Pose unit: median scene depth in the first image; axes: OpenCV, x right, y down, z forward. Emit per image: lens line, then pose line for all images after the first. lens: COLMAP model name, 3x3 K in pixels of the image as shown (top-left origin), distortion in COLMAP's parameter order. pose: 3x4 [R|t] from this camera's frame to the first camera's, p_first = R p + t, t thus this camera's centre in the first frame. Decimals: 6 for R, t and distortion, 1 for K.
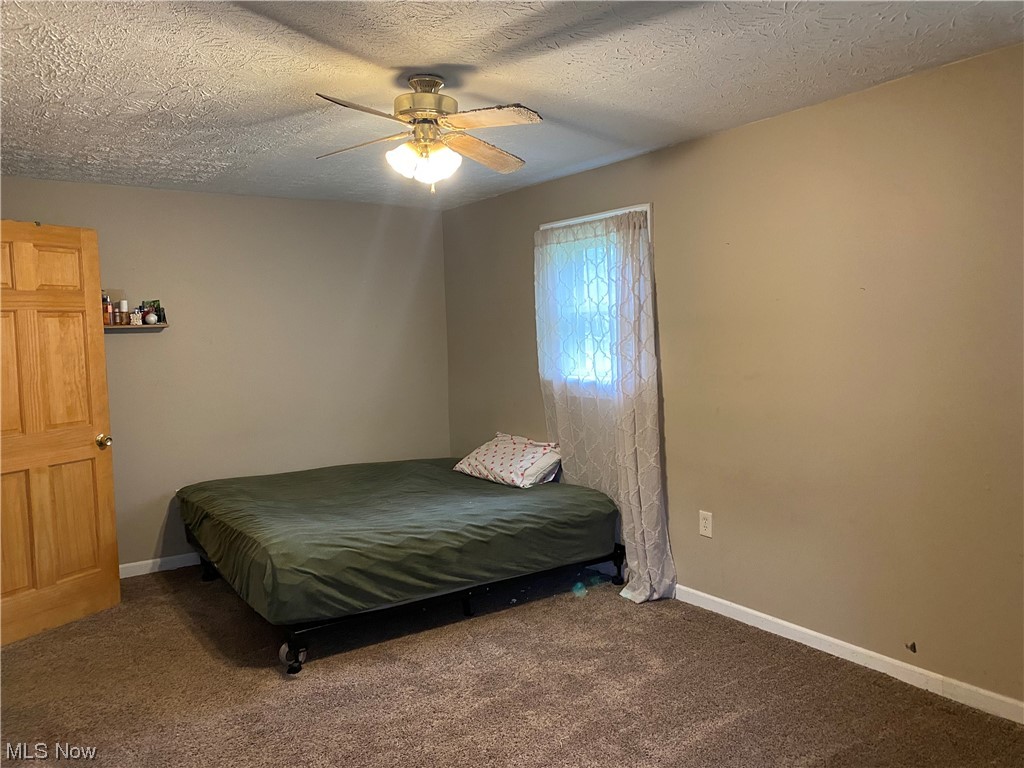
lens RADIAL K [[768.8, 0, 512.0], [0, 768.8, 384.0], [0, 0, 1]] dist [0.007192, 0.003686]
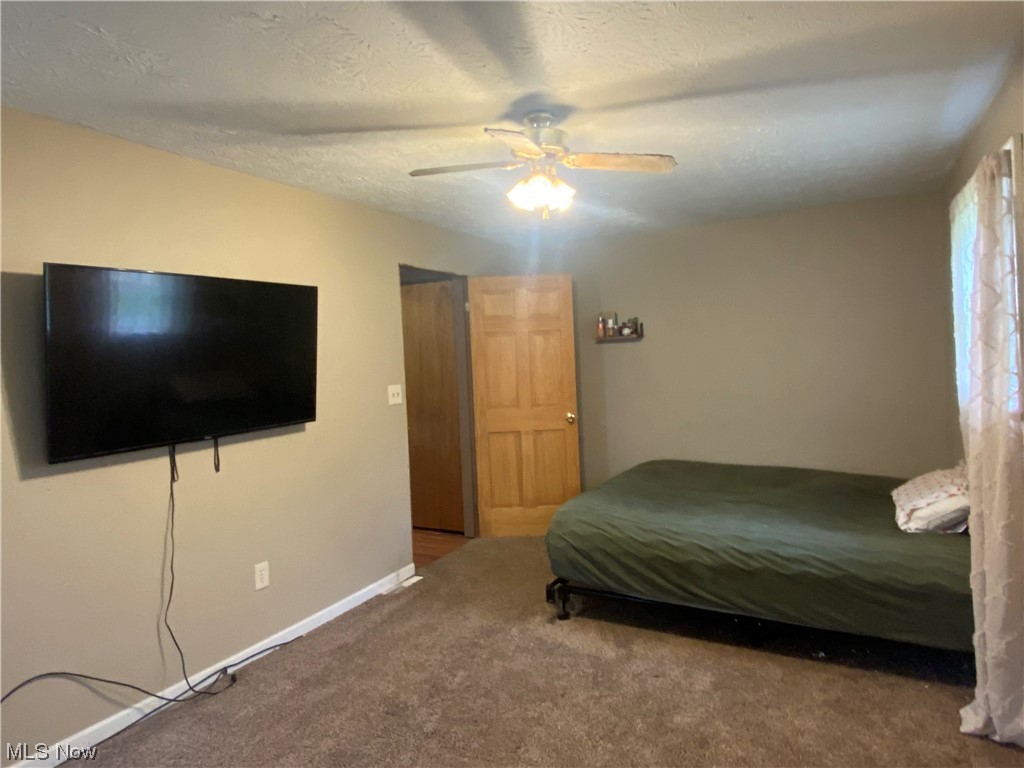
lens RADIAL K [[609.4, 0, 512.0], [0, 609.4, 384.0], [0, 0, 1]] dist [-0.000447, -0.029218]
pose [[0.439636, 0.050385, -0.896762, 0.465527], [-0.037908, 0.998577, 0.037522, -0.031178], [0.897376, 0.017498, 0.440920, 0.417664]]
